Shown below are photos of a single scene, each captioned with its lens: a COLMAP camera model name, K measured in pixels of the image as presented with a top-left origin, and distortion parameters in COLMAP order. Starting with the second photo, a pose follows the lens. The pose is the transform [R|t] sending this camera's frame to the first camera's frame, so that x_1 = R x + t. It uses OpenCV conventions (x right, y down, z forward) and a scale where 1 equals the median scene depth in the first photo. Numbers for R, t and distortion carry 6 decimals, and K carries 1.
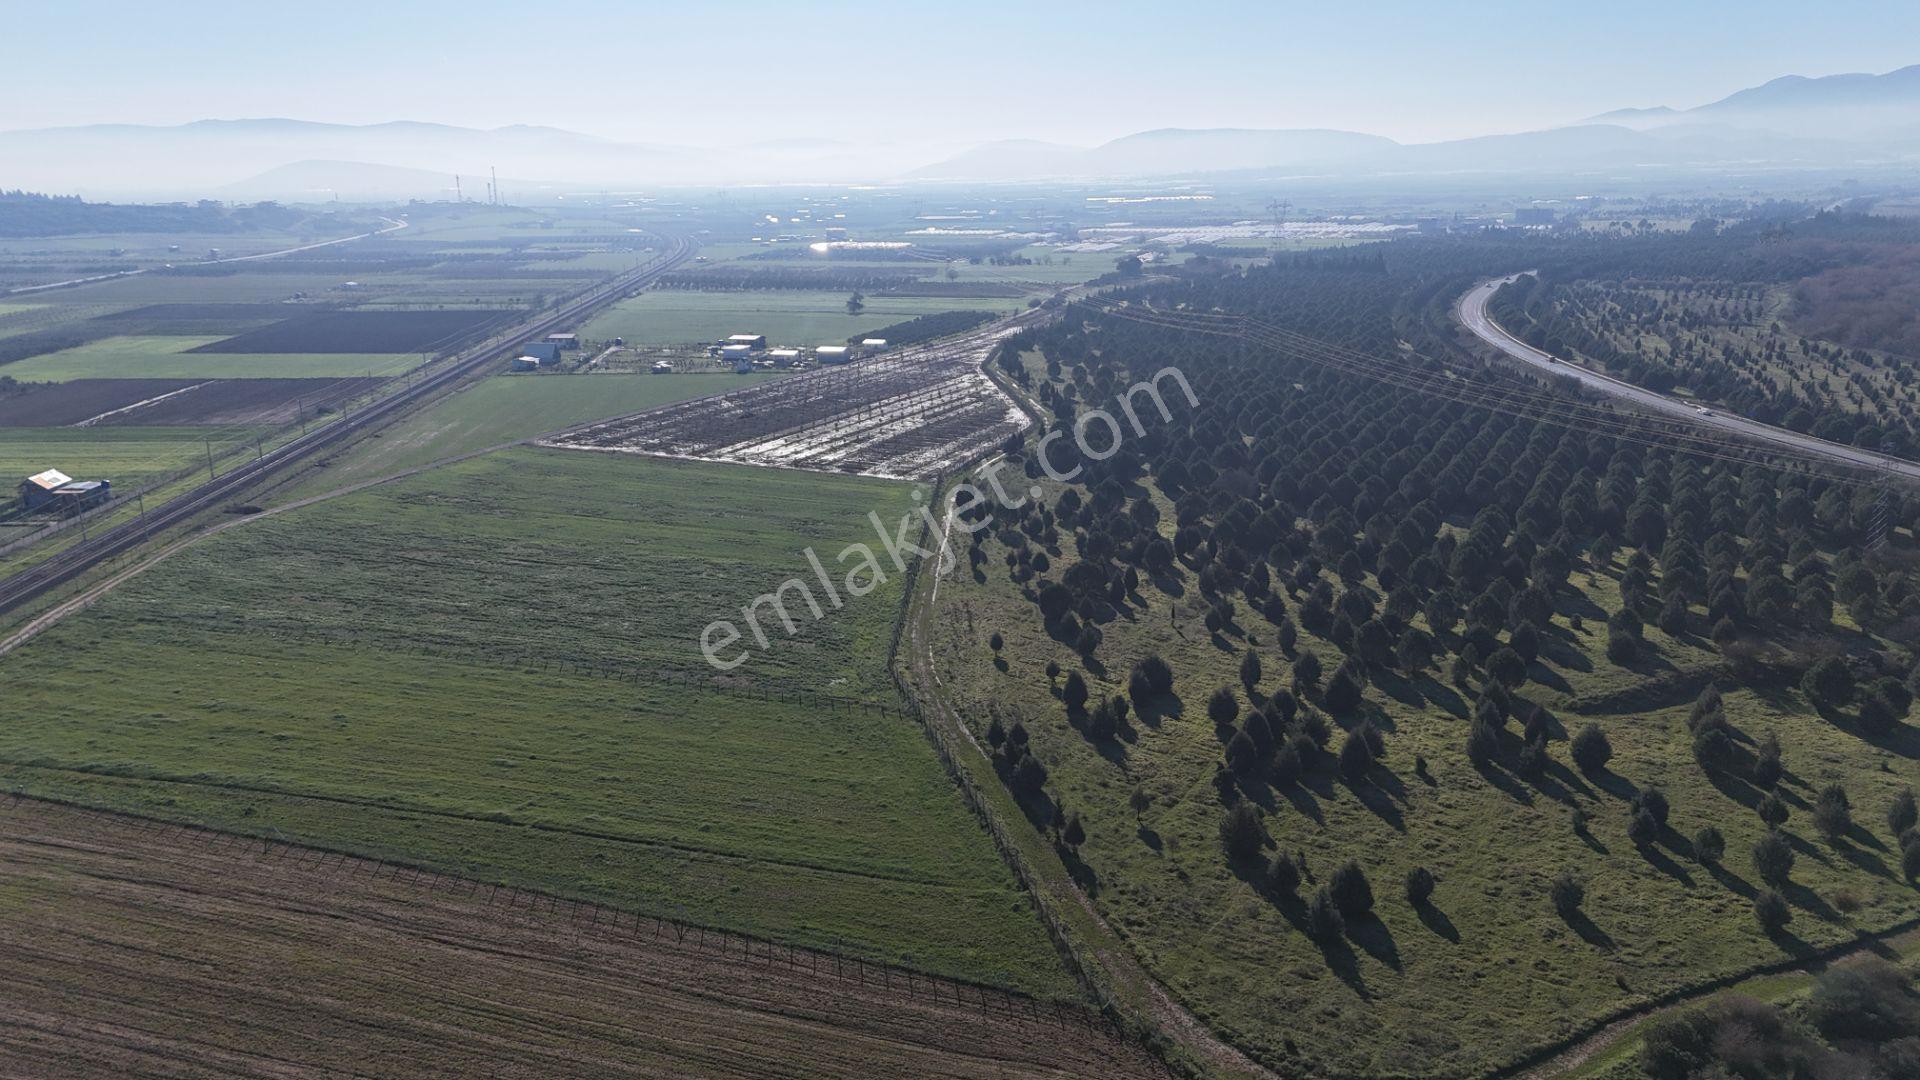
lens RADIAL K [[1404.5, 0, 961.6], [0, 1404.5, 539.0], [0, 0, 1]] dist [0.081031, -0.079266]
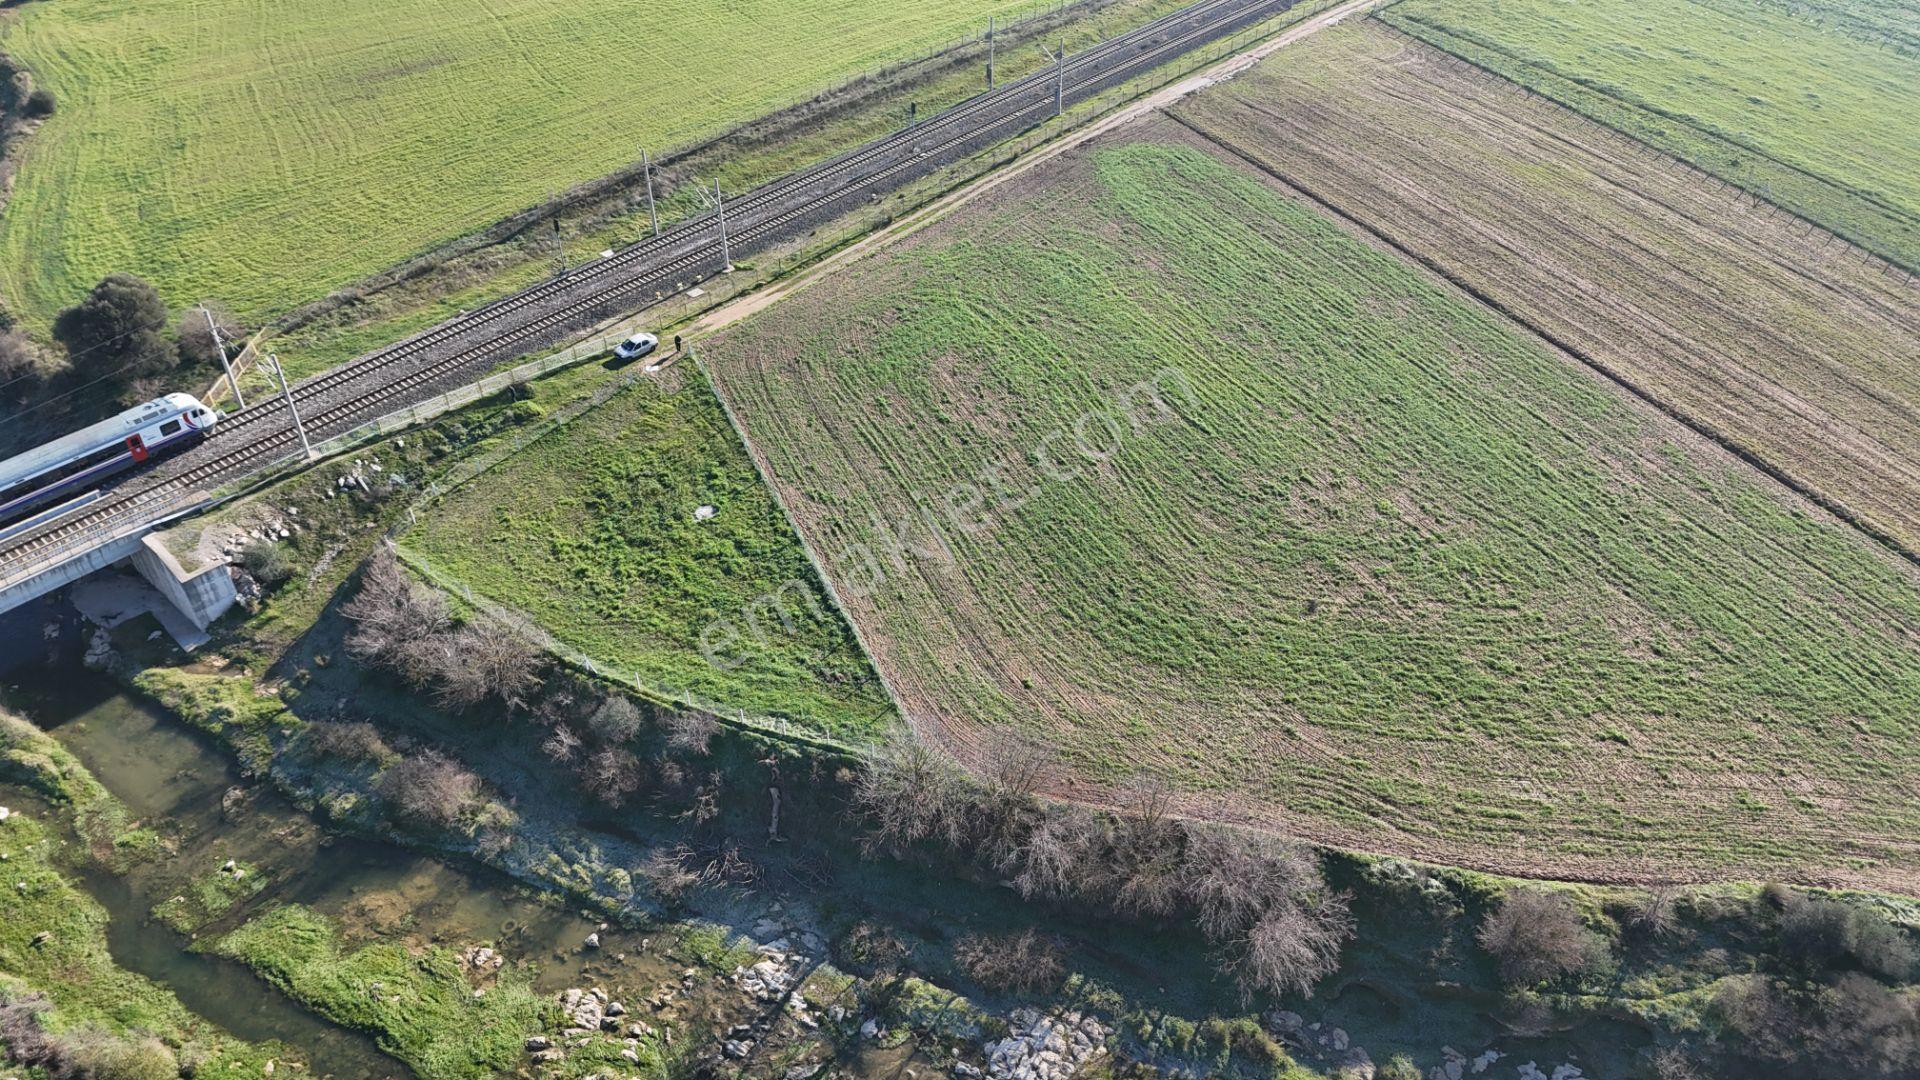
lens RADIAL K [[1404.5, 0, 971.6], [0, 1404.5, 536.4], [0, 0, 1]] dist [0.081031, -0.079266]
pose [[0.697399, 0.448819, -0.558745, -0.172614], [-0.190172, 0.867568, 0.459523, 0.050315], [0.690992, -0.214213, 0.690394, -0.158345]]
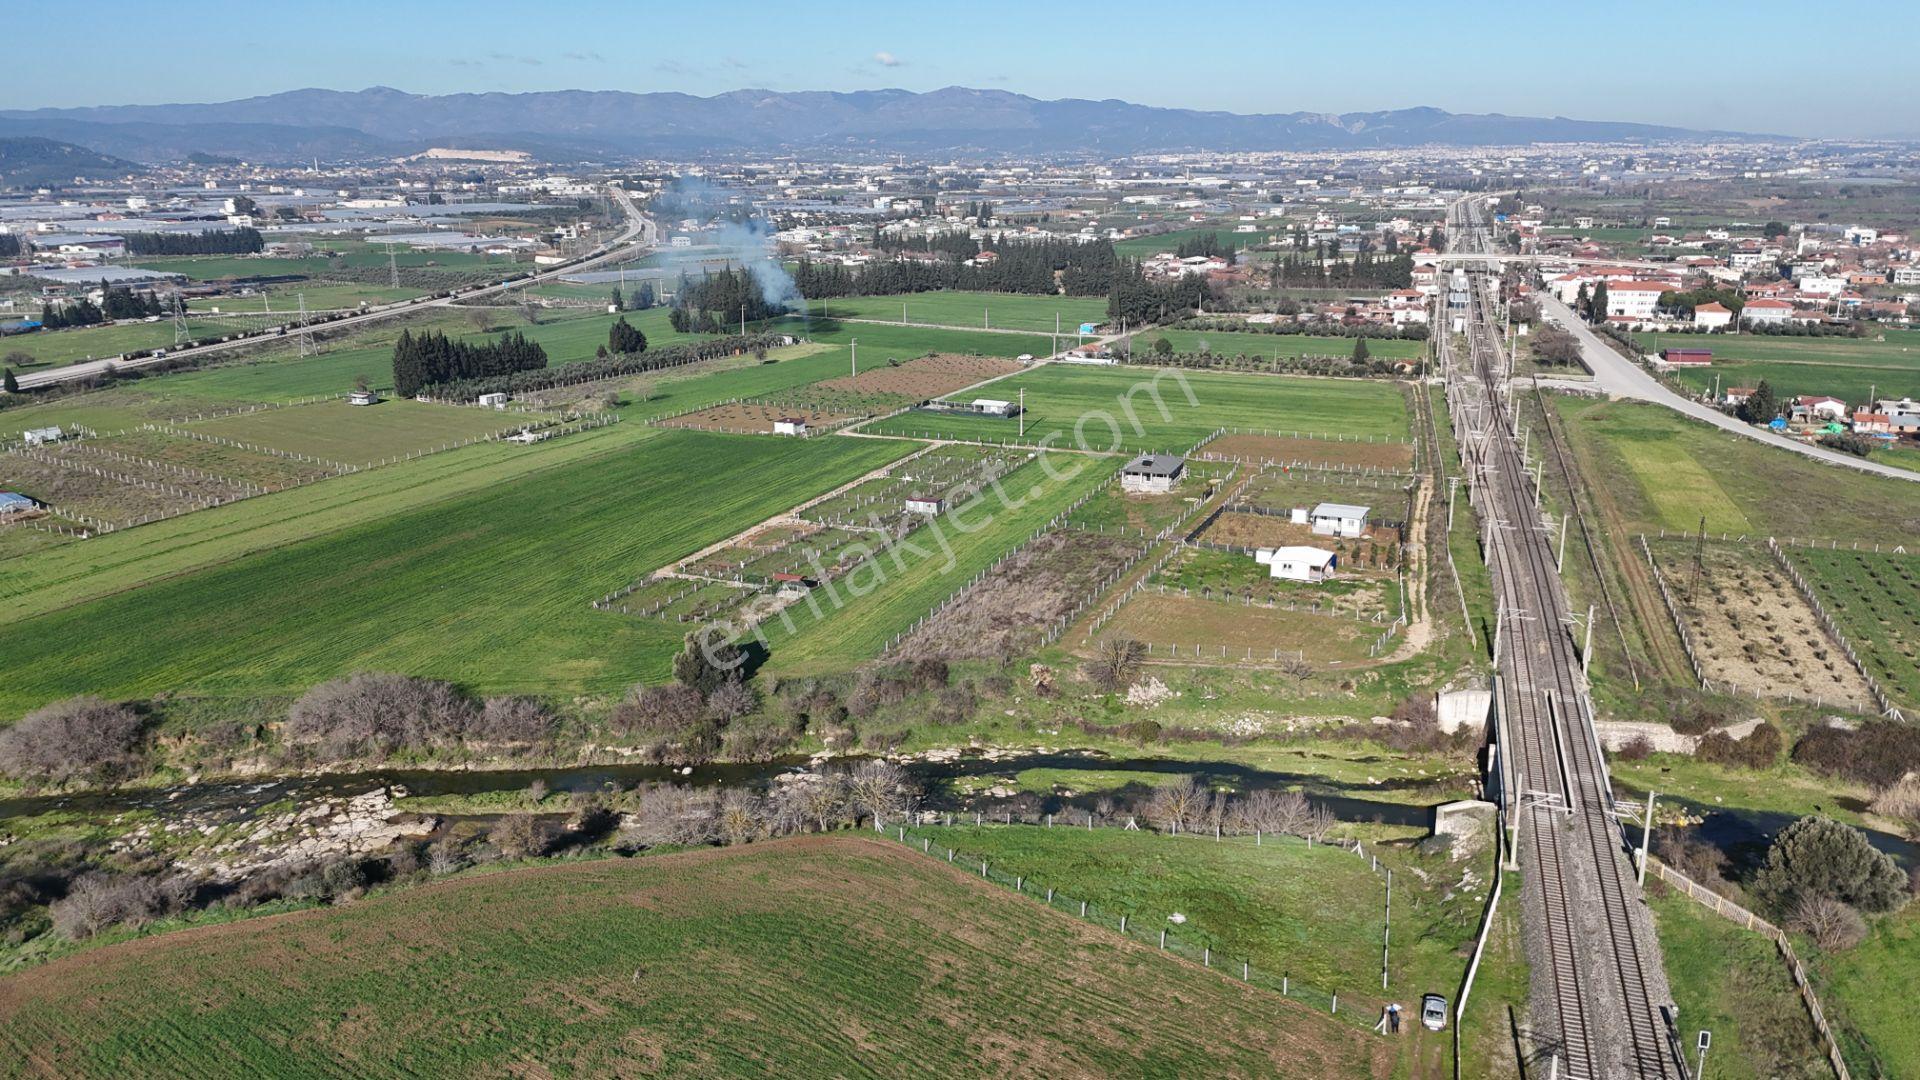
lens RADIAL K [[1404.5, 0, 969.4], [0, 1404.5, 544.9], [0, 0, 1]] dist [0.081031, -0.079266]
pose [[-0.923904, -0.077830, 0.374625, -0.830894], [0.120766, 0.869729, 0.478527, -0.192535], [-0.363066, 0.487355, -0.794147, 0.802833]]
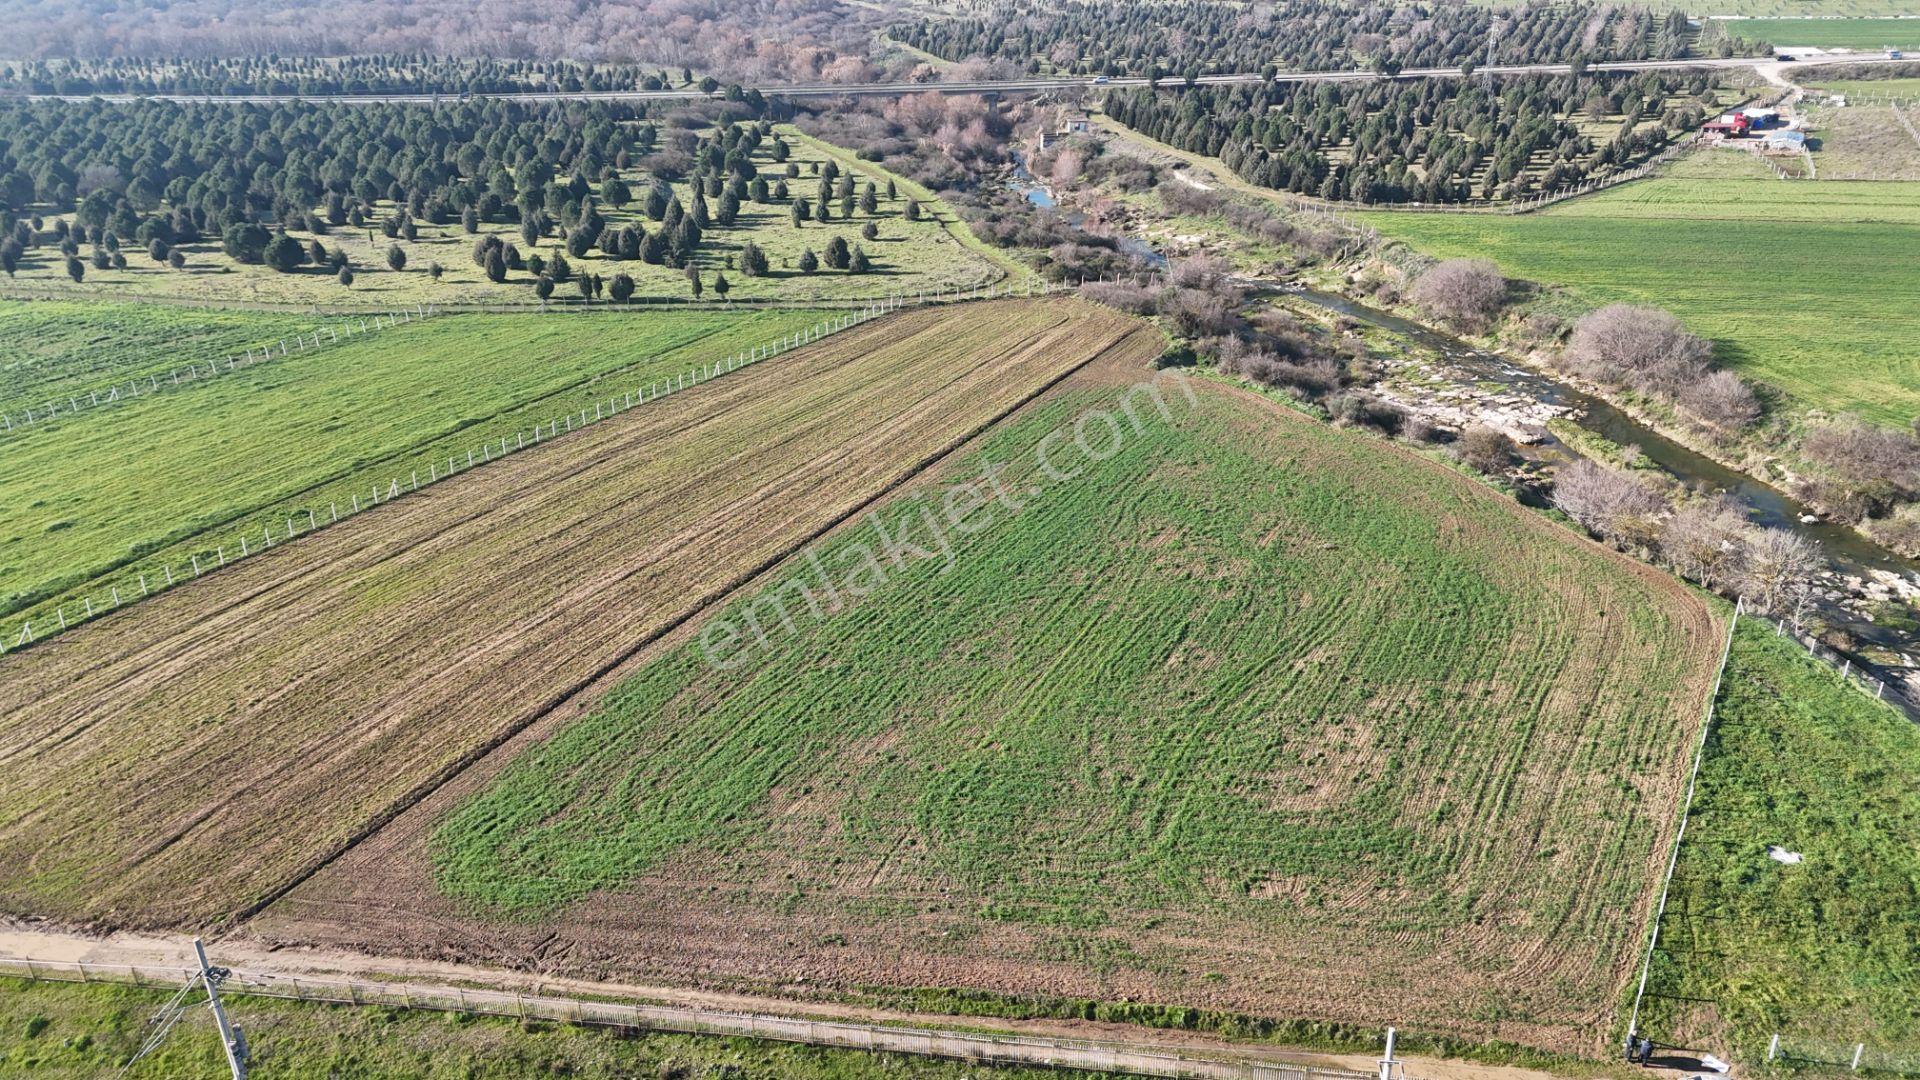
lens RADIAL K [[1404.5, 0, 965.4], [0, 1404.5, 540.0], [0, 0, 1]] dist [0.081031, -0.079266]
pose [[0.207885, -0.399146, 0.893010, -1.148080], [0.269237, 0.901039, 0.340059, 0.016243], [-0.940370, 0.169738, 0.294777, 0.341378]]
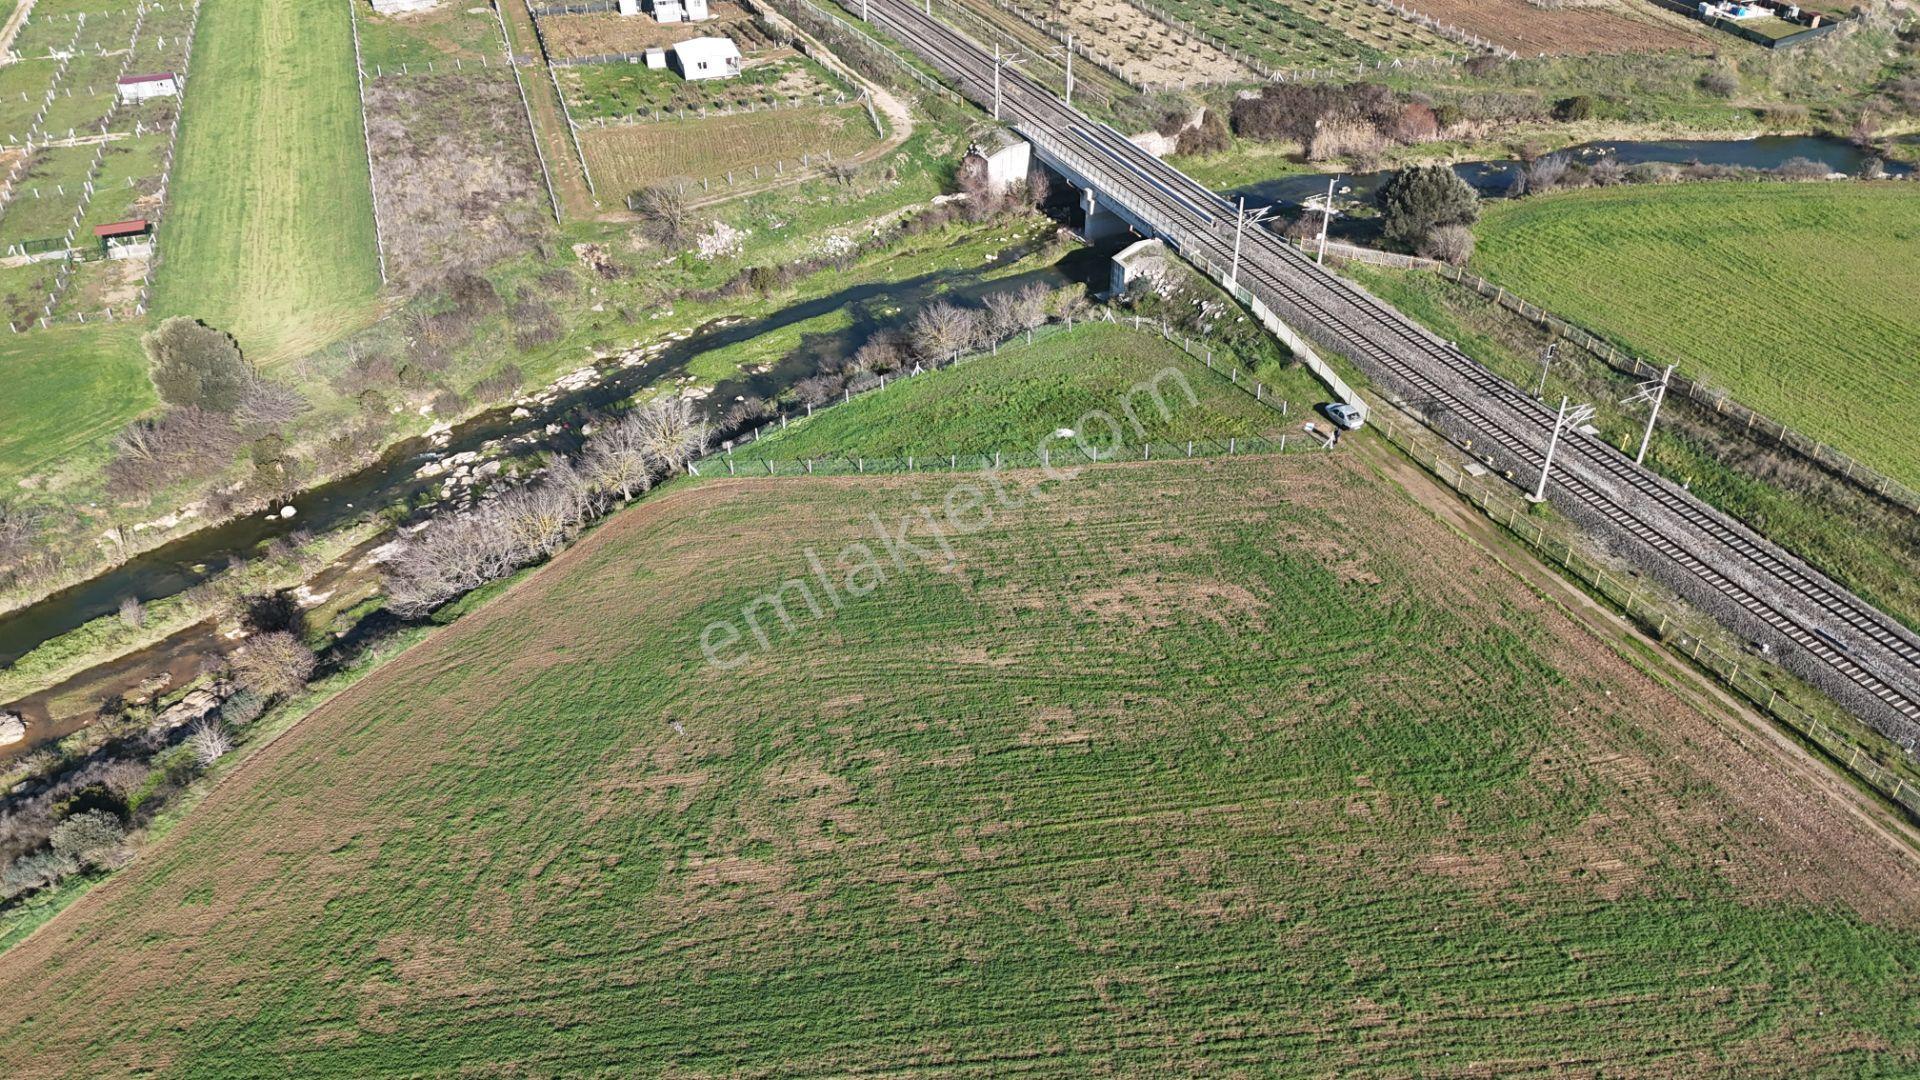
lens RADIAL K [[1404.5, 0, 970.1], [0, 1404.5, 543.5], [0, 0, 1]] dist [0.081031, -0.079266]
pose [[-0.936916, 0.225762, -0.266869, -0.382287], [-0.064309, 0.639099, 0.766431, -0.178124], [0.343587, 0.735244, -0.584264, 0.720761]]
